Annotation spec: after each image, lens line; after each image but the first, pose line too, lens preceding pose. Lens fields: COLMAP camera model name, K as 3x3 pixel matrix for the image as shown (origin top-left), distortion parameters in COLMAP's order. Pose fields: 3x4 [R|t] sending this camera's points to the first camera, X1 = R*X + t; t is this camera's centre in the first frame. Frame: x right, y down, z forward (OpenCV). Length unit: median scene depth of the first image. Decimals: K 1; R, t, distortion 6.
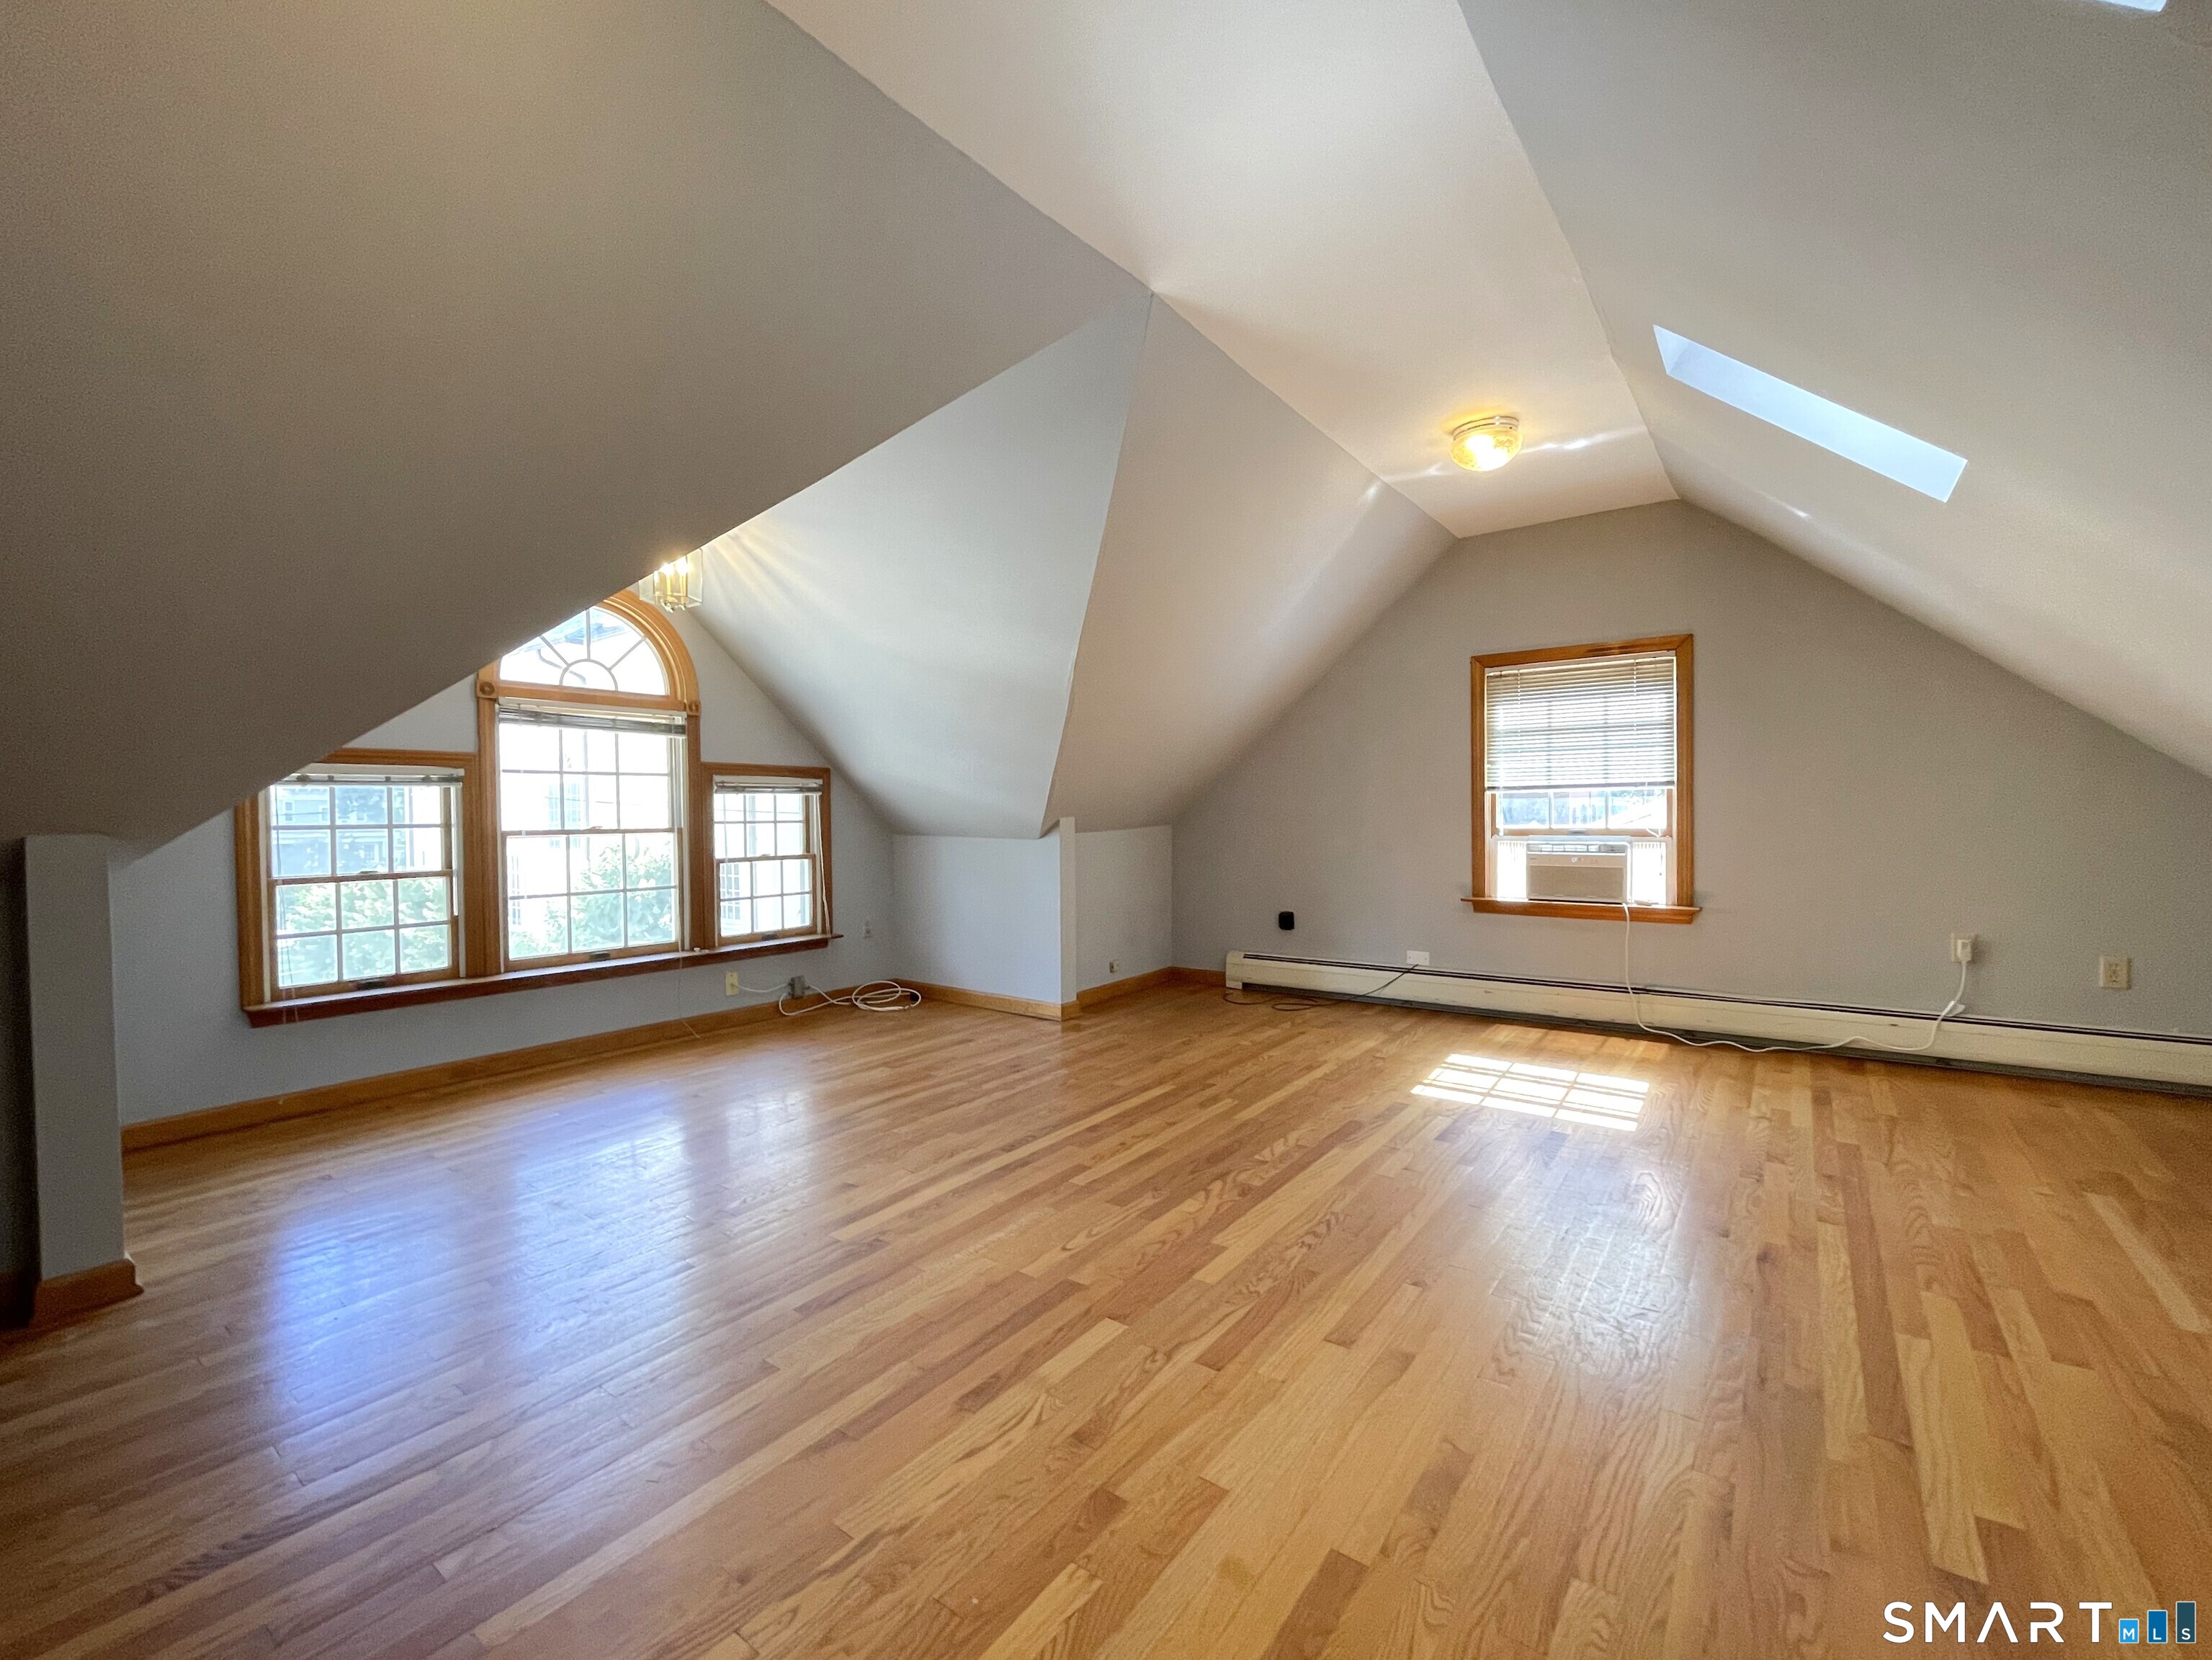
lens RADIAL K [[930.9, 0, 1098.9], [0, 930.9, 835.1], [0, 0, 1]] dist [0.005127, -0.000090]
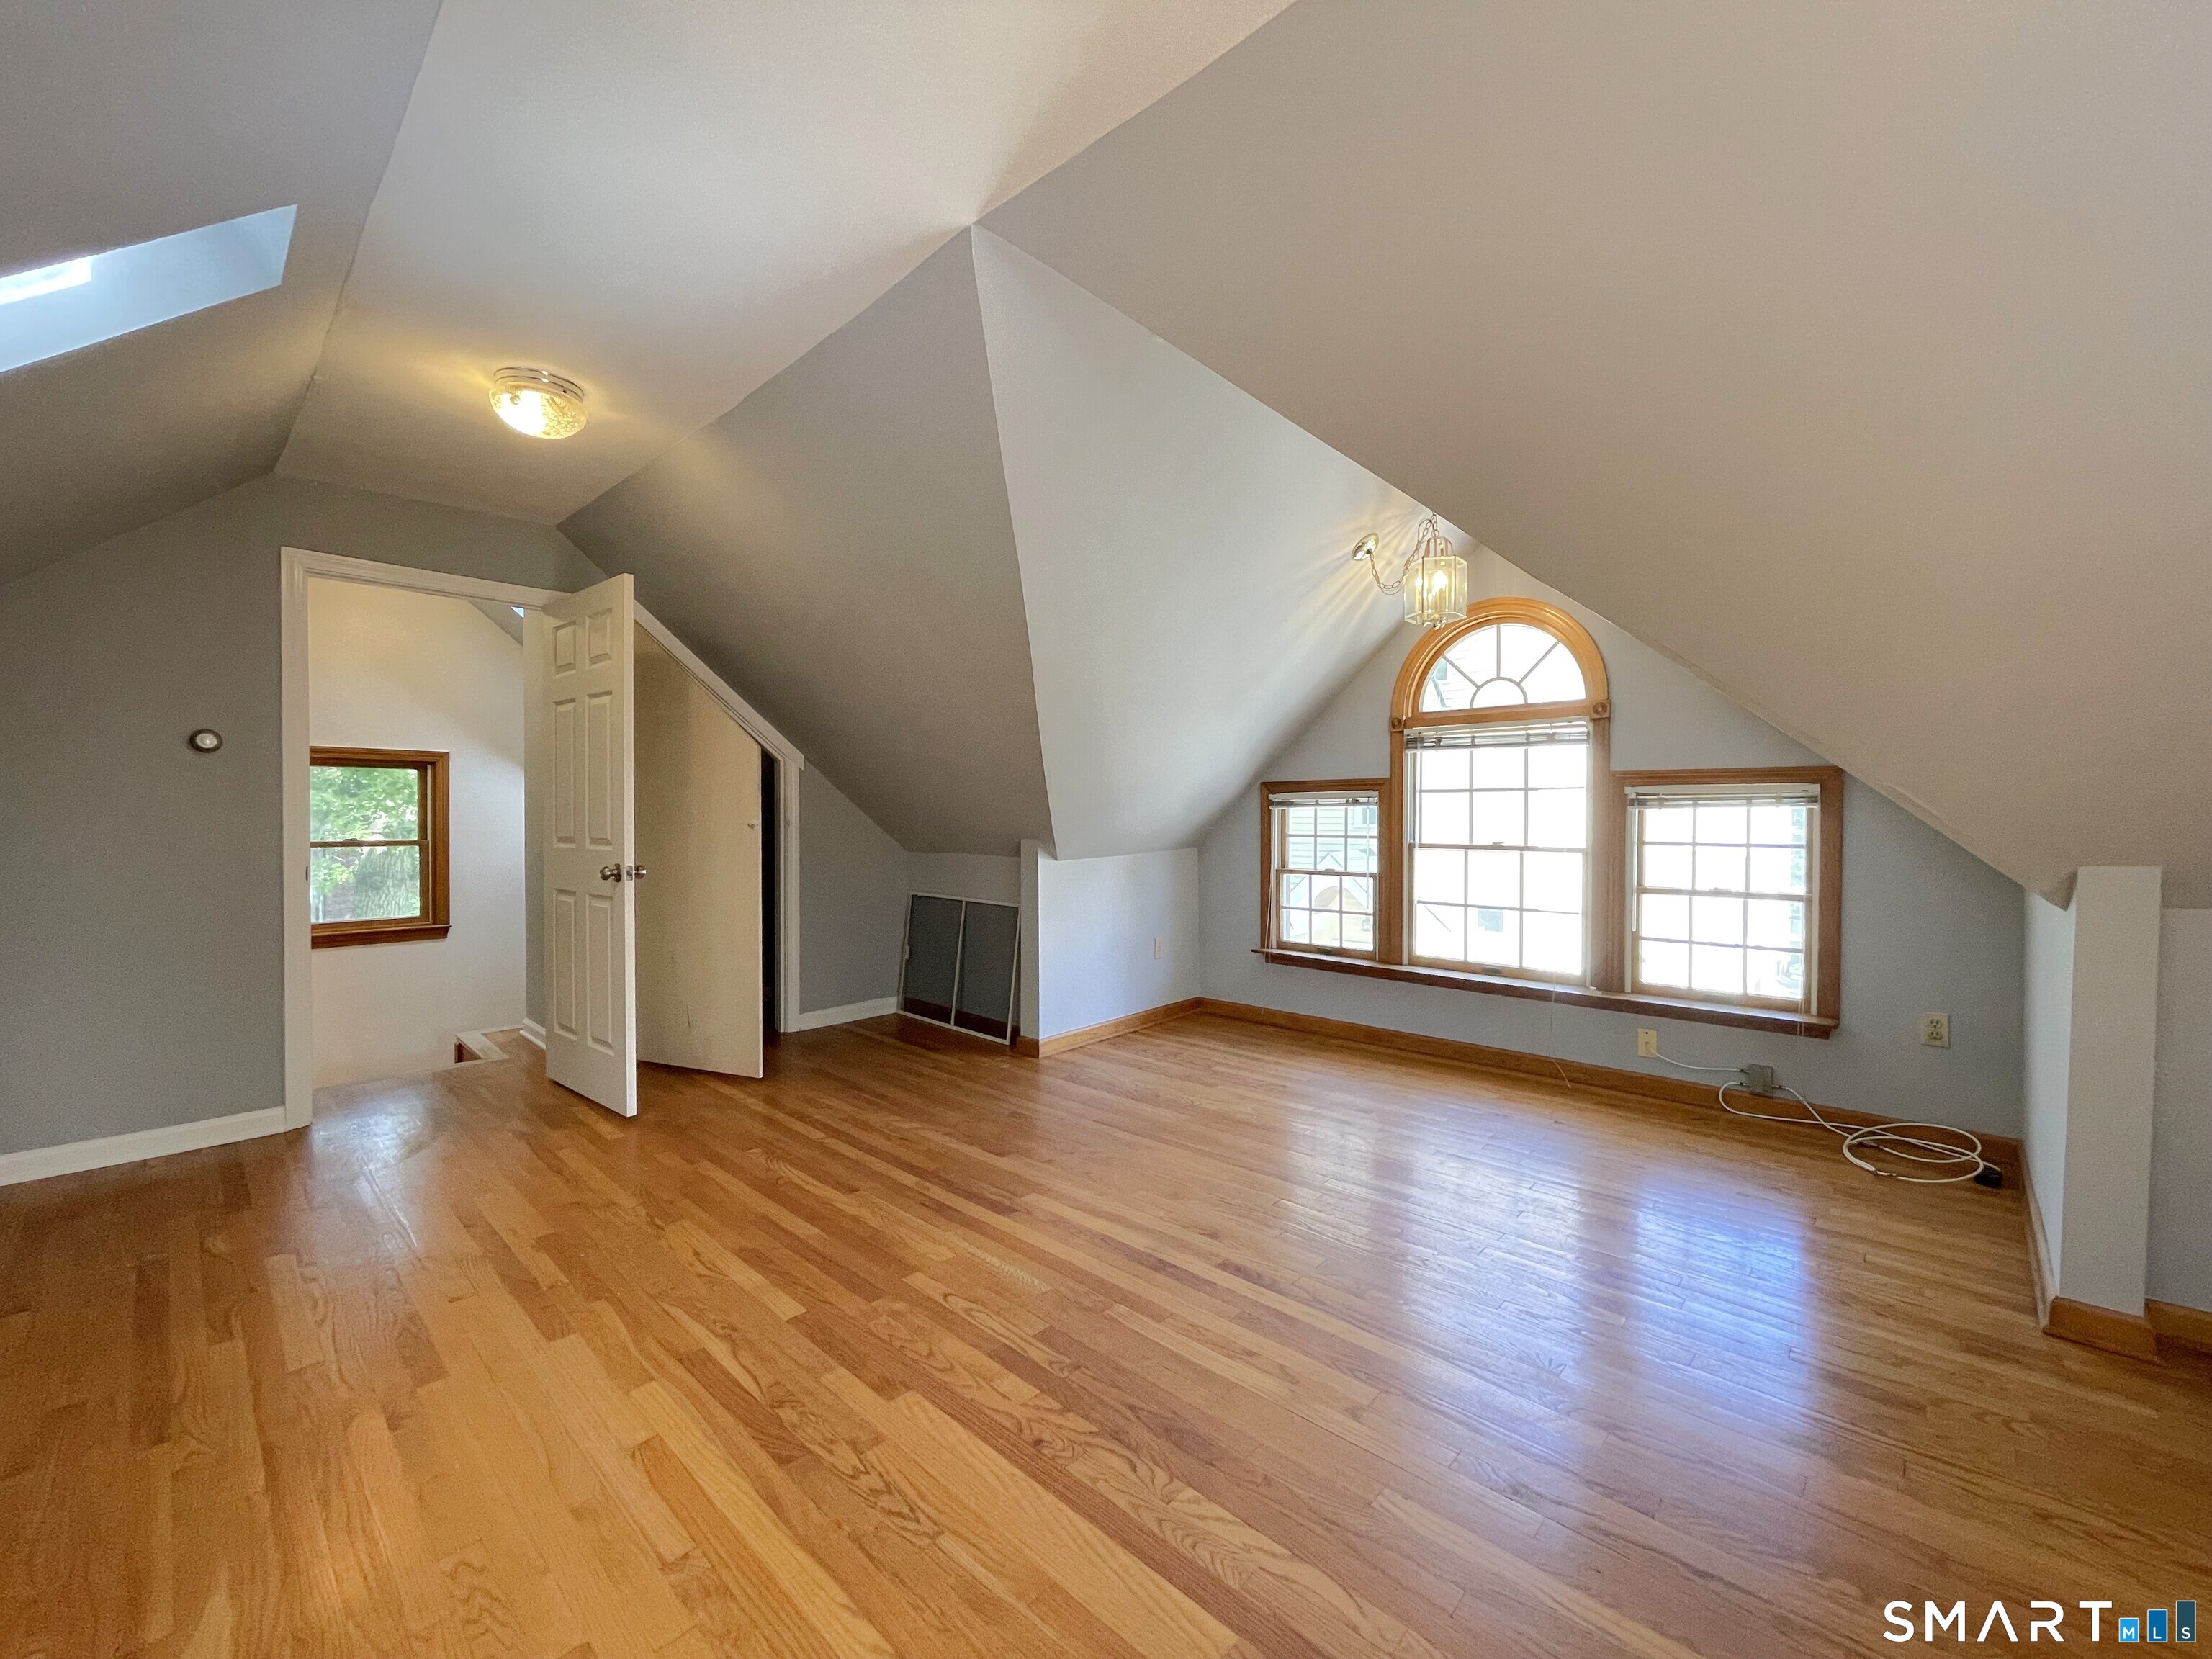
lens RADIAL K [[900.5, 0, 1106.0], [0, 900.5, 829.5], [0, 0, 1]] dist [-0.001319, -0.000507]
pose [[-0.114985, 0.026120, -0.993024, 0.466141], [-0.021207, 0.999362, 0.028742, -0.041367], [0.993141, 0.024364, -0.114358, 0.671795]]
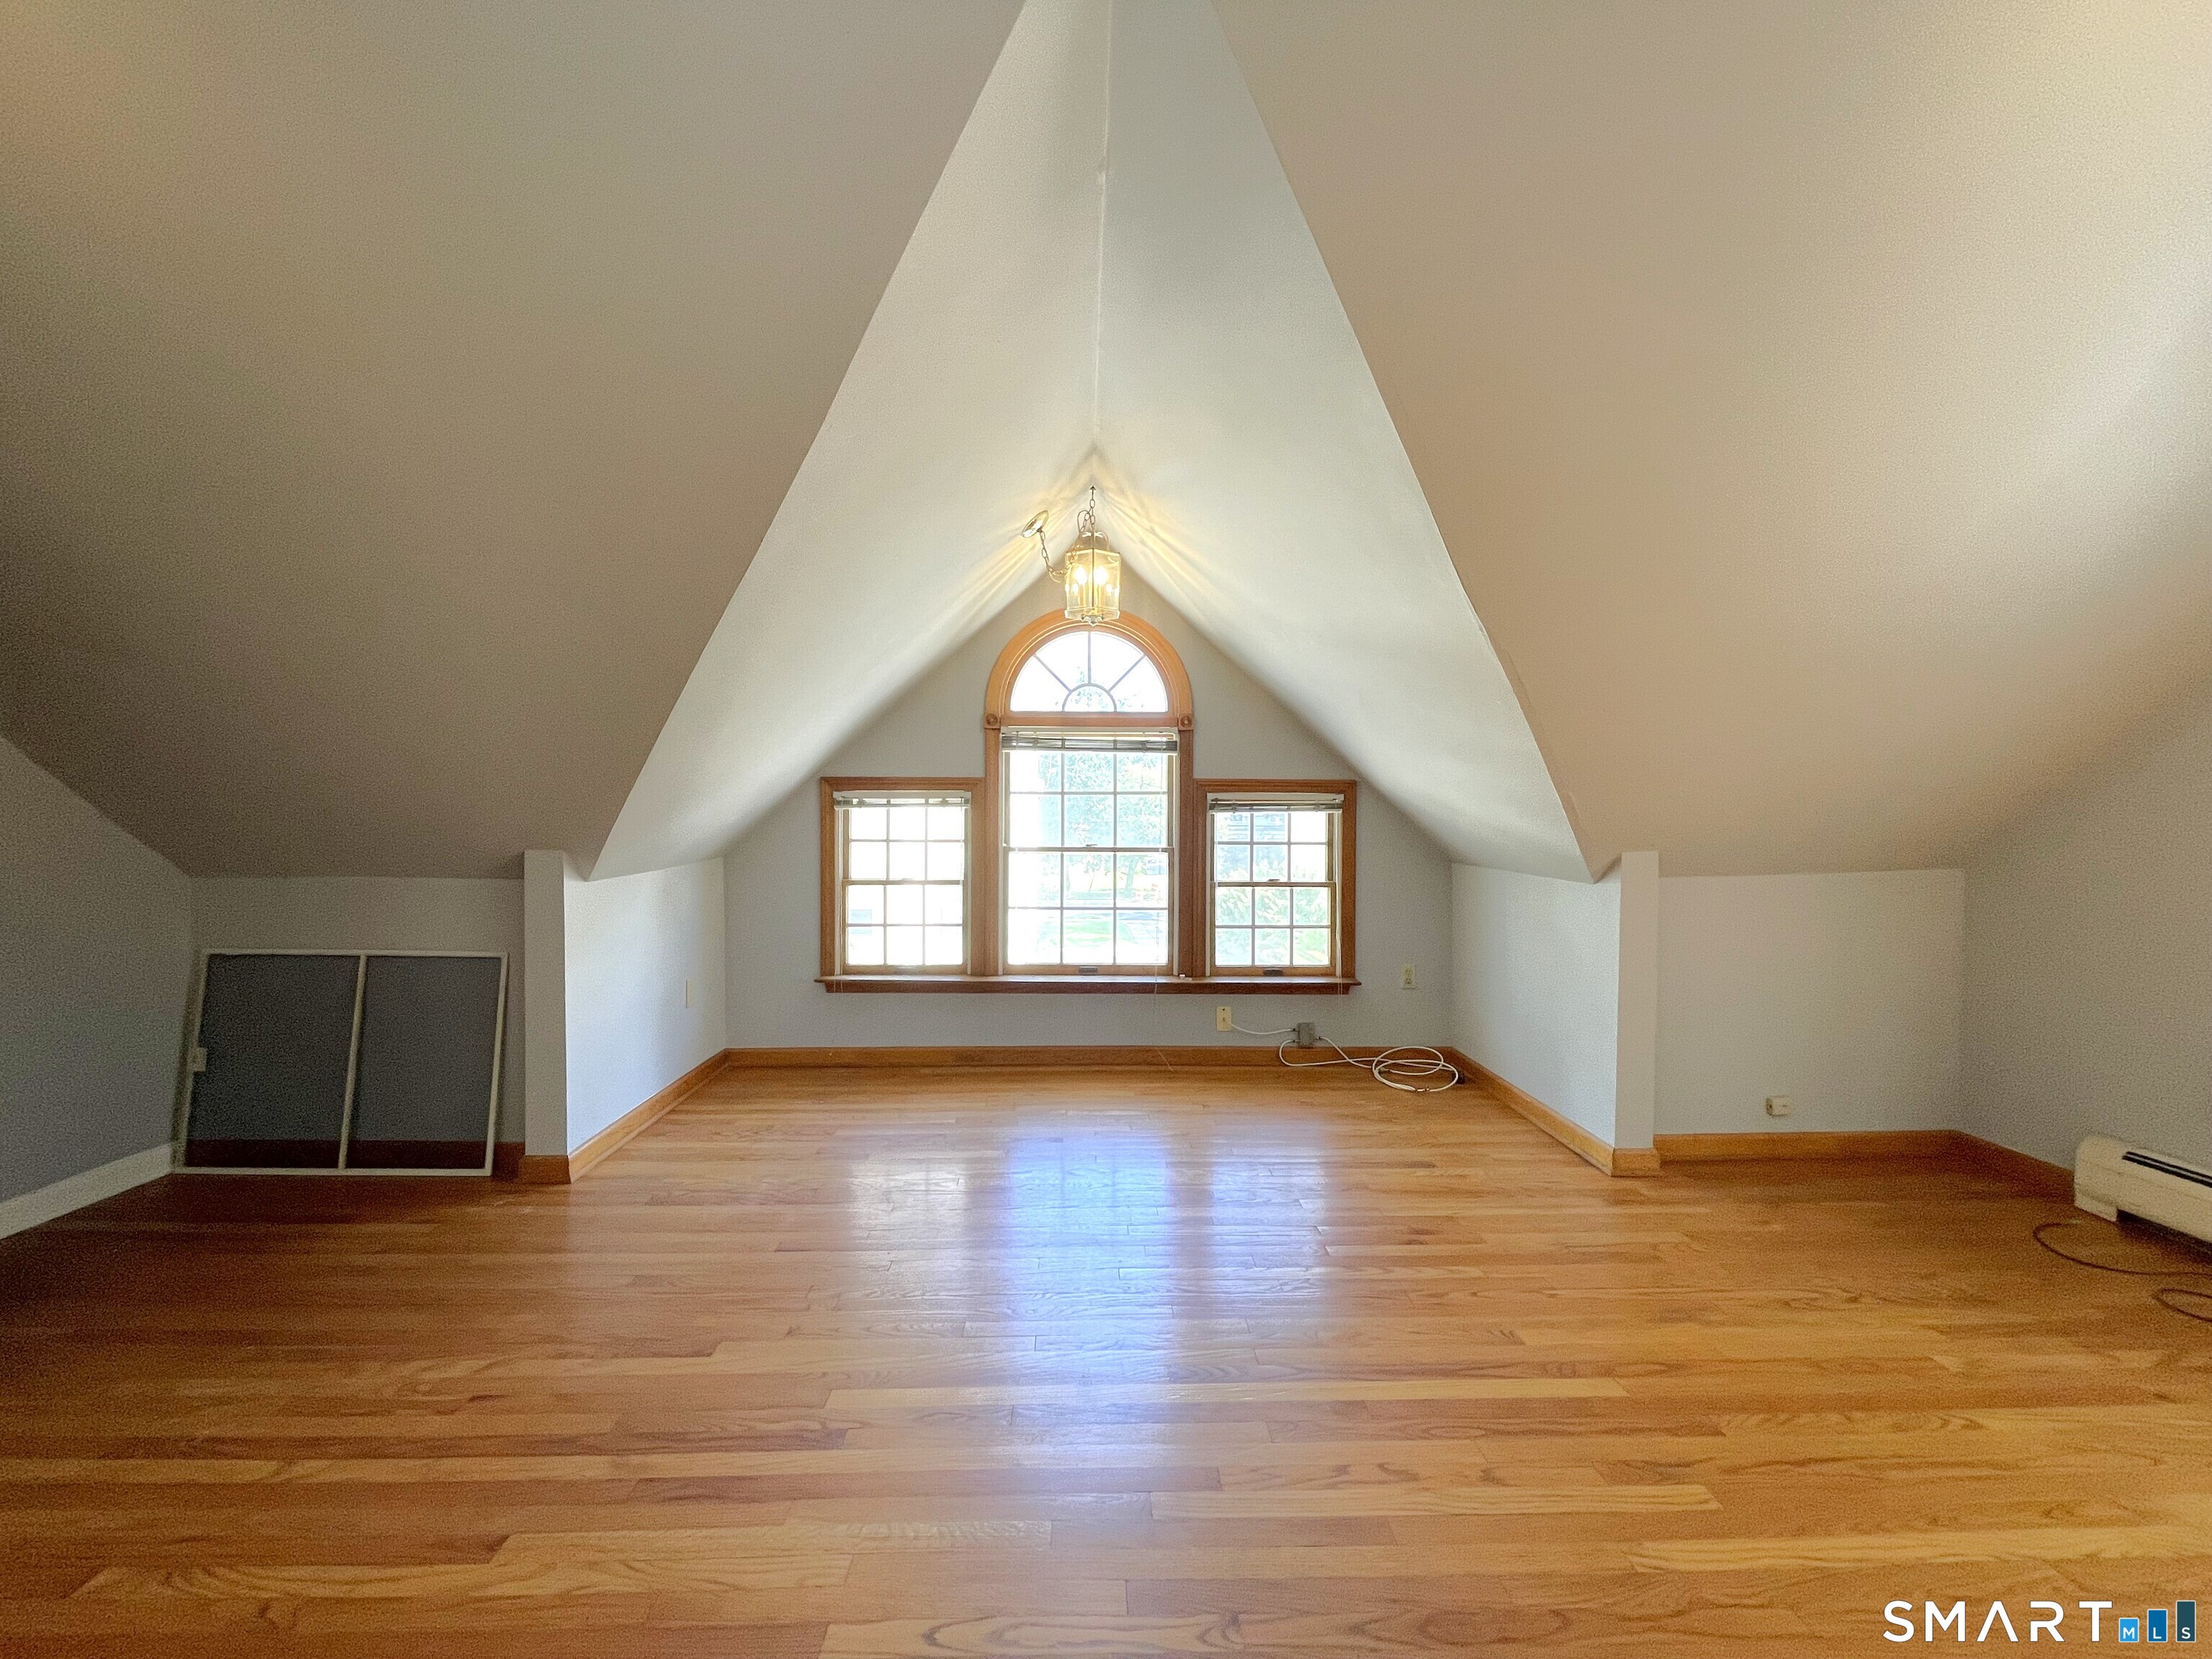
lens RADIAL K [[892.6, 0, 1092.5], [0, 892.6, 825.6], [0, 0, 1]] dist [-0.000612, -0.000642]
pose [[0.617074, 0.015399, -0.786754, 0.233333], [-0.027804, 0.999611, -0.002242, -0.027569], [0.786414, 0.023258, 0.617262, 0.381142]]
